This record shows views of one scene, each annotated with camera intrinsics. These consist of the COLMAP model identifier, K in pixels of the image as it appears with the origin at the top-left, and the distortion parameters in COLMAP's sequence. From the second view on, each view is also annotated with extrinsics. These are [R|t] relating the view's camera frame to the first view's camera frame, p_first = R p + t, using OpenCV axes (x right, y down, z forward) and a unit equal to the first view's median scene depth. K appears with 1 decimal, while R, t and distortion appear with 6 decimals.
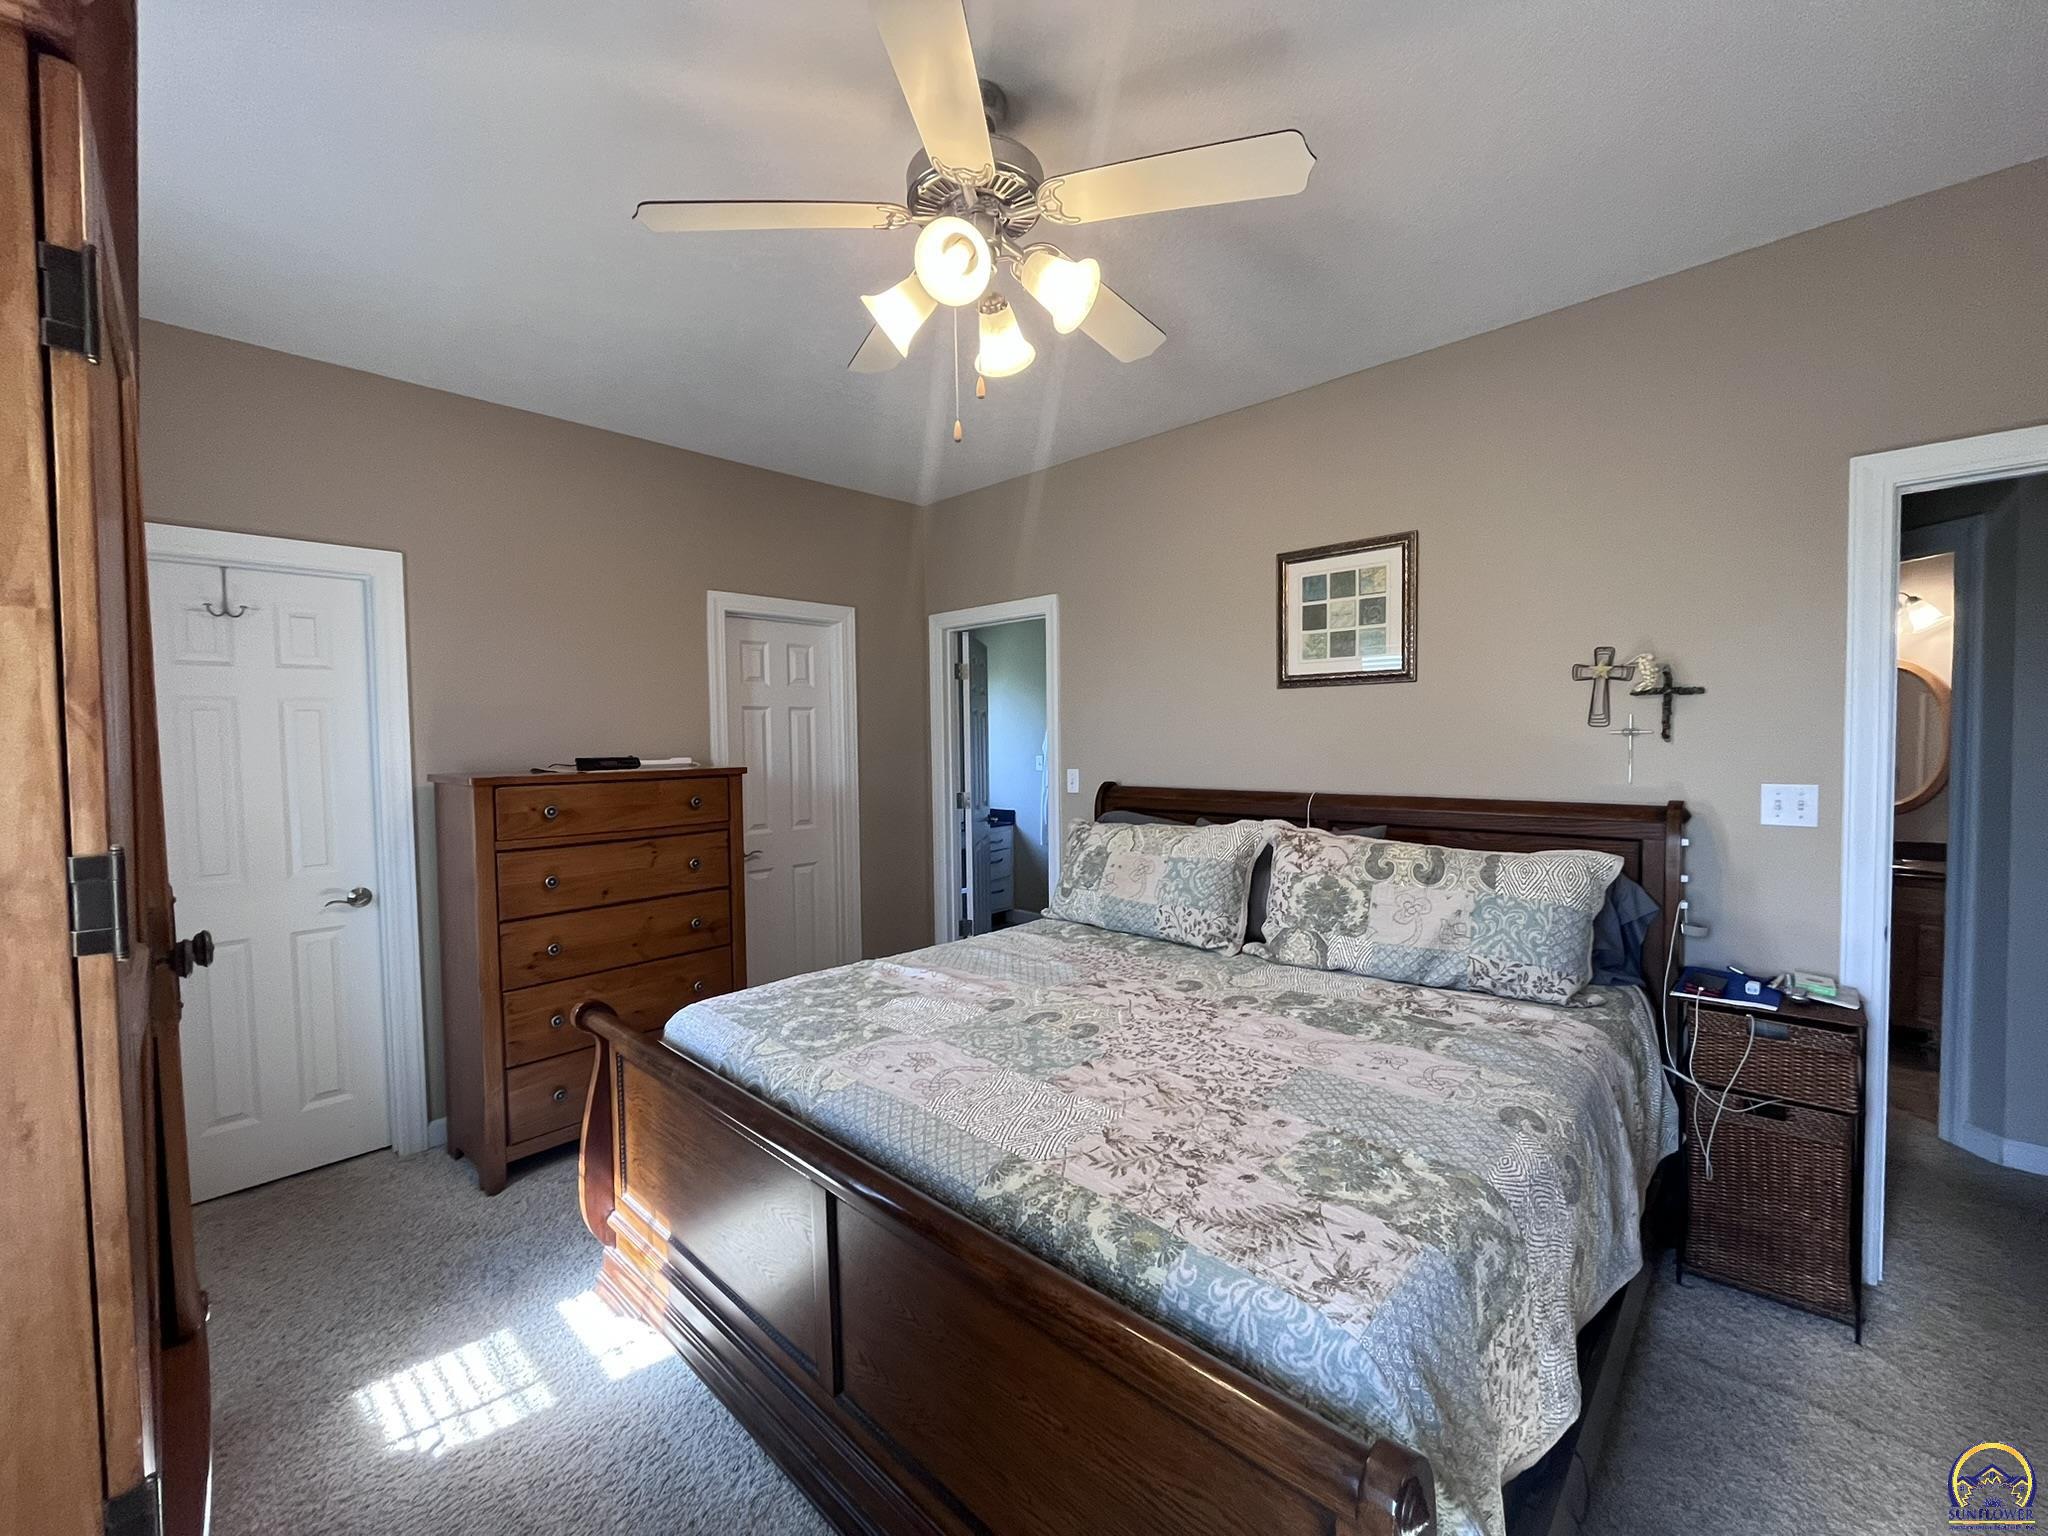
lens RADIAL K [[832.1, 0, 1028.9], [0, 832.1, 764.7], [0, 0, 1]] dist [-0.018975, -0.000308]
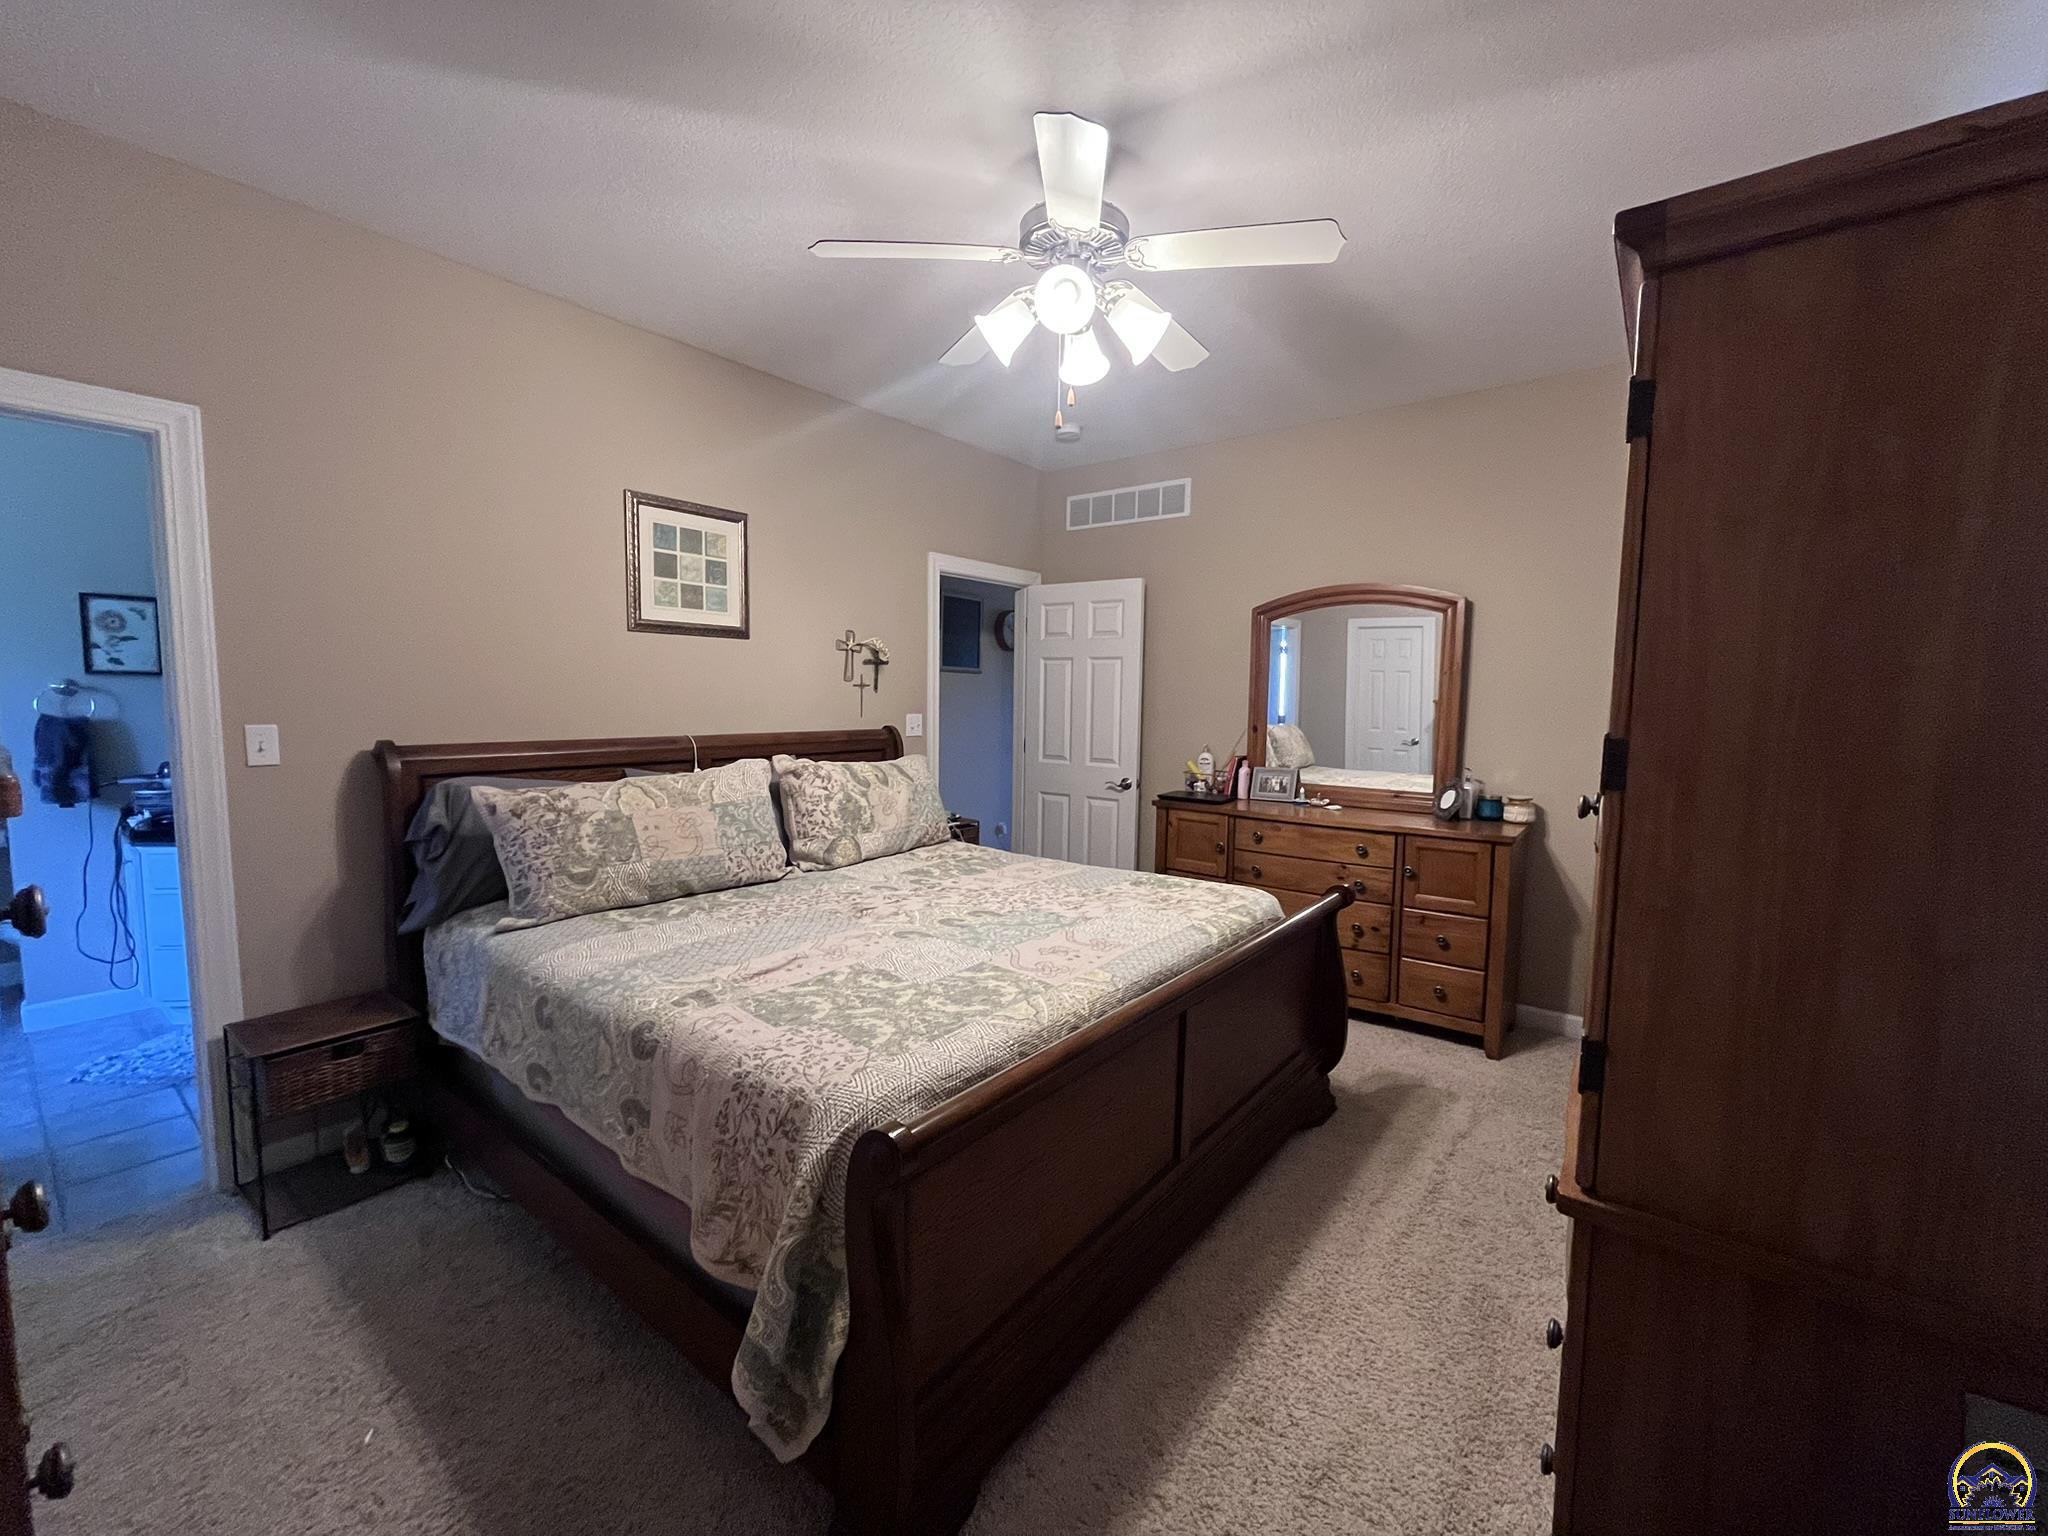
lens RADIAL K [[832.1, 0, 1027.2], [0, 832.1, 768.7], [0, 0, 1]] dist [-0.018975, -0.000308]
pose [[-0.092886, -0.074517, 0.992884, -0.935996], [0.020700, 0.996835, 0.076750, 0.005114], [-0.995462, 0.027682, -0.091049, 0.832732]]
